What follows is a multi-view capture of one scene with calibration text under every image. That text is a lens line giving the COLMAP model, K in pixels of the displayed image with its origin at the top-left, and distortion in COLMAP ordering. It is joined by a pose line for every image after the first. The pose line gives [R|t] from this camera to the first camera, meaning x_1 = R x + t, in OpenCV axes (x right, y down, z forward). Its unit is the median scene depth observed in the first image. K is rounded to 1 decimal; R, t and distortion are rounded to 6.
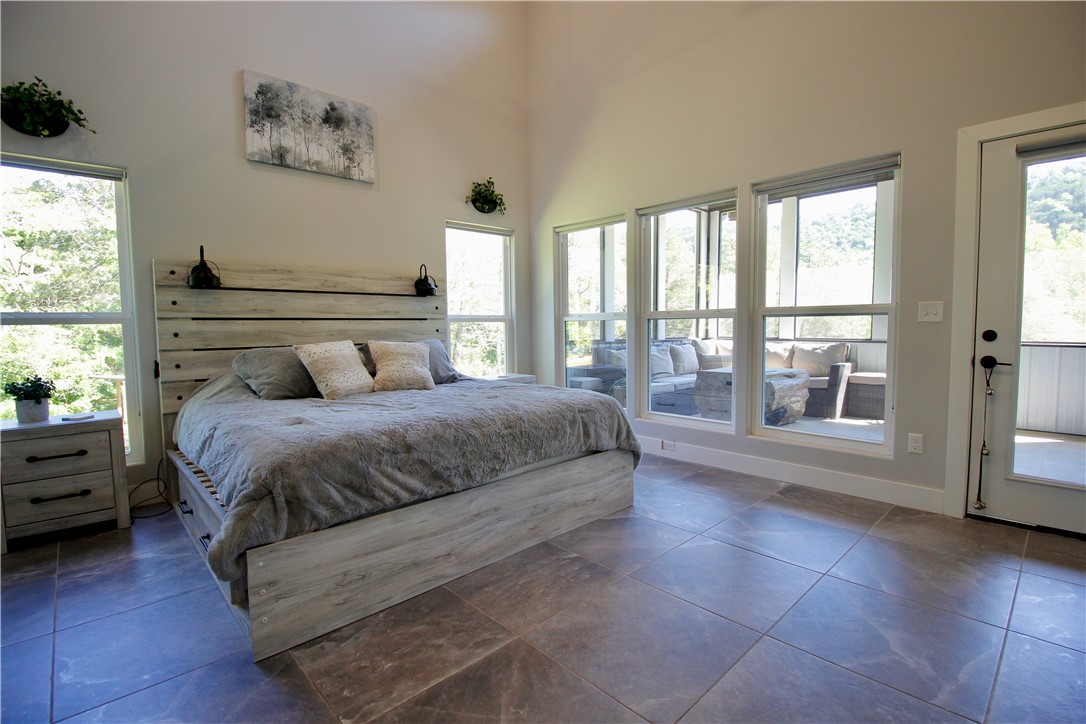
lens RADIAL K [[514.0, 0, 555.5], [0, 514.0, 358.7], [0, 0, 1]] dist [0.008341, -0.017735]
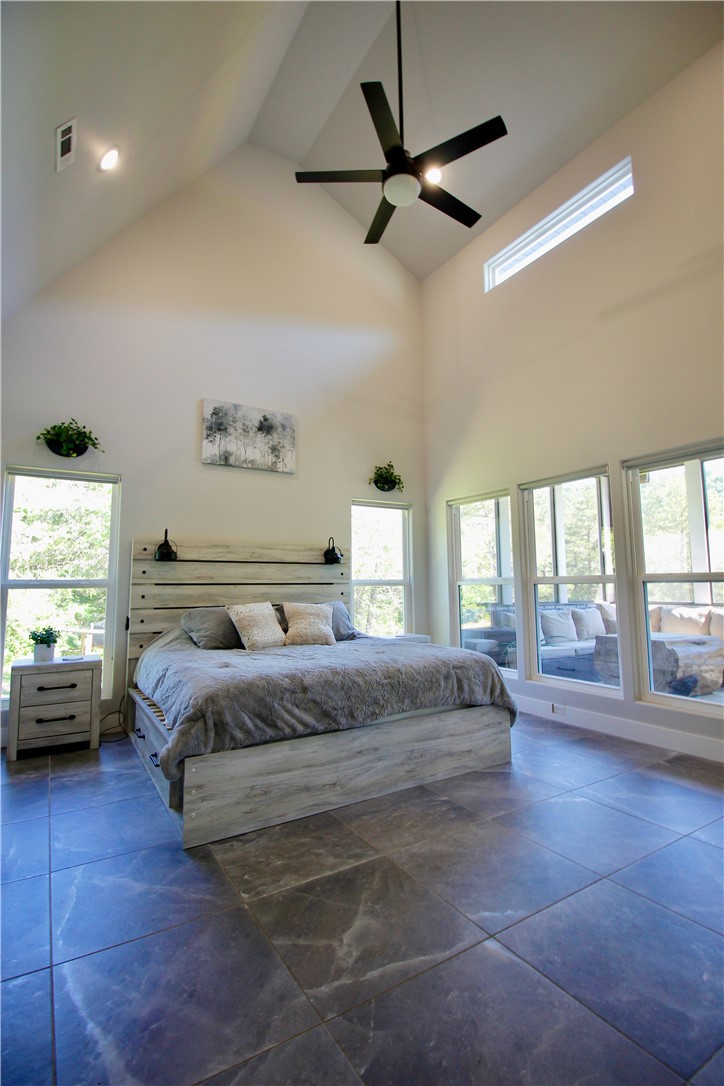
lens RADIAL K [[514.0, 0, 361.3], [0, 514.0, 527.4], [0, 0, 1]] dist [0.008341, -0.017735]
pose [[0.976886, -0.021603, -0.212667, 0.086735], [-0.016544, 0.984255, -0.175977, 0.001103], [0.213121, 0.175428, 0.961148, -0.173530]]
